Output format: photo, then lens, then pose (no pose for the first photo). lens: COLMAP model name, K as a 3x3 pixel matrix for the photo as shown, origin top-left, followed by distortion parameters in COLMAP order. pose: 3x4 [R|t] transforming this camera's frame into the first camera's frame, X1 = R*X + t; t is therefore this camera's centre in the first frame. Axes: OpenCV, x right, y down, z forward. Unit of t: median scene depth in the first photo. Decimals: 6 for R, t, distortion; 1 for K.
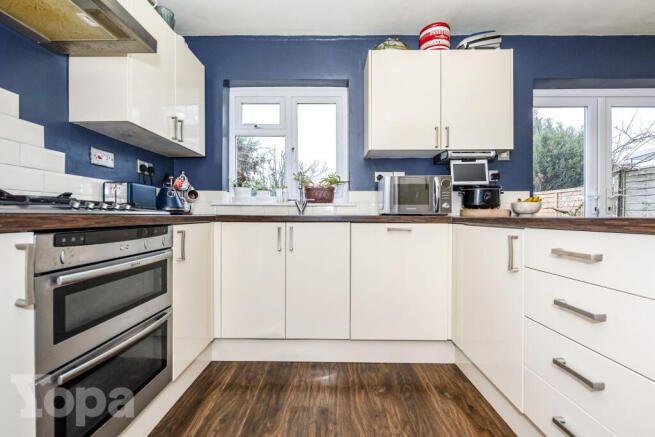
lens RADIAL K [[278.3, 0, 327.5], [0, 278.3, 218.5], [0, 0, 1]] dist [-0.009901, -0.000184]
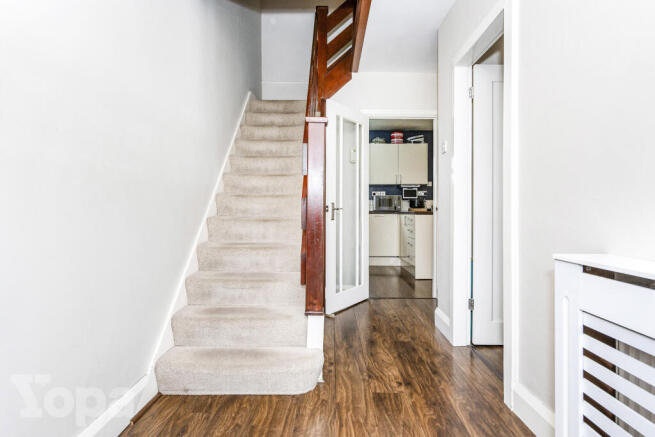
lens RADIAL K [[375.0, 0, 327.5], [0, 375.0, 218.5], [0, 0, 1]] dist [-0.000153, -0.000002]
pose [[0.999764, 0.001758, 0.021662, -0.292475], [-0.001752, 0.999998, -0.000295, 0.058936], [-0.021663, 0.000256, 0.999765, -2.297004]]
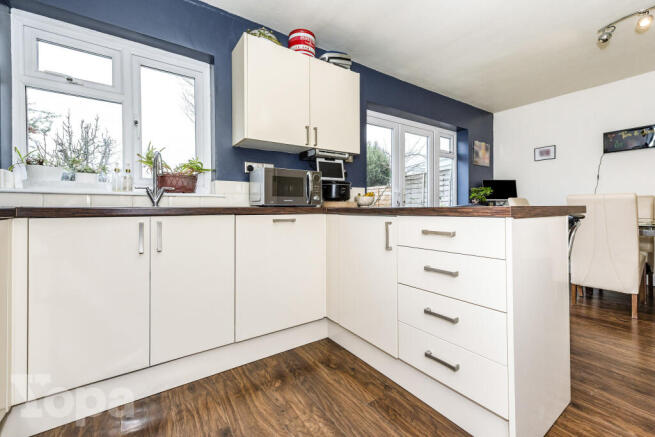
lens RADIAL K [[273.5, 0, 329.8], [0, 273.5, 209.8], [0, 0, 1]] dist [0.010482, -0.000214]
pose [[0.813527, -0.009624, 0.581448, -0.160947], [0.011581, 0.999933, 0.000348, 0.001290], [-0.581412, 0.006451, 0.813584, 0.069102]]
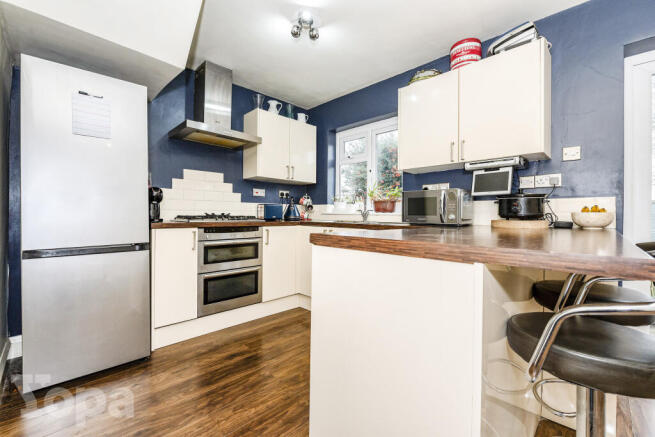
lens RADIAL K [[278.3, 0, 327.5], [0, 278.3, 218.5], [0, 0, 1]] dist [-0.009901, -0.000184]
pose [[0.714228, 0.014227, -0.699769, 0.779459], [-0.016167, 0.999862, 0.003826, -0.033050], [0.699726, 0.008581, 0.714359, -0.091530]]
